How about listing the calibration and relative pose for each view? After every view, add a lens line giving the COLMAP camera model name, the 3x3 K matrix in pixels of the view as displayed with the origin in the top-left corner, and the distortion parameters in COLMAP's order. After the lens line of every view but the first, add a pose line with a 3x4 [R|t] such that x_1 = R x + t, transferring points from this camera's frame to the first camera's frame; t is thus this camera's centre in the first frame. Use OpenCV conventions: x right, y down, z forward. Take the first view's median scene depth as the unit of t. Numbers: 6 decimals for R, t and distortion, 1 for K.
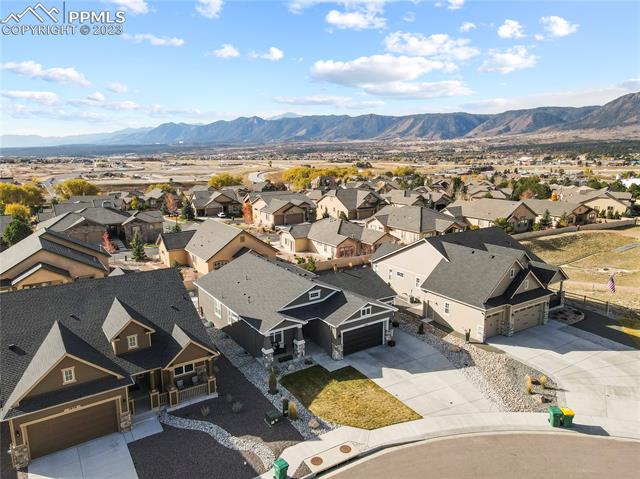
lens RADIAL K [[464.4, 0, 322.3], [0, 464.4, 241.9], [0, 0, 1]] dist [0.029472, 0.036810]
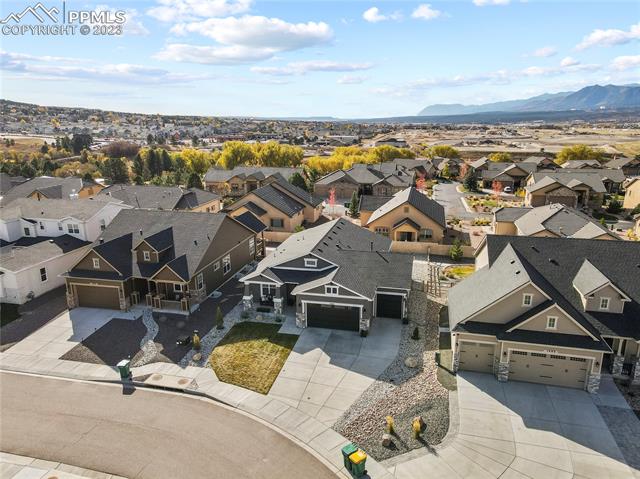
lens RADIAL K [[464.4, 0, 322.3], [0, 464.4, 241.9], [0, 0, 1]] dist [0.029472, 0.036810]
pose [[0.690973, 0.198477, -0.695099, 0.741183], [-0.151972, 0.979964, 0.128747, -0.071183], [0.706726, 0.016675, 0.707291, 0.302485]]
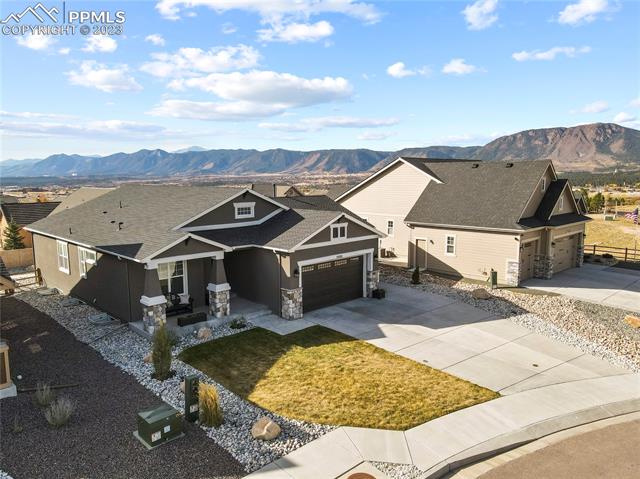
lens RADIAL K [[464.4, 0, 322.3], [0, 464.4, 241.9], [0, 0, 1]] dist [0.029472, 0.036810]
pose [[0.981375, -0.022097, 0.190828, -0.033814], [0.035766, 0.997011, -0.068484, 0.202024], [-0.188744, 0.074034, 0.979232, 0.459074]]
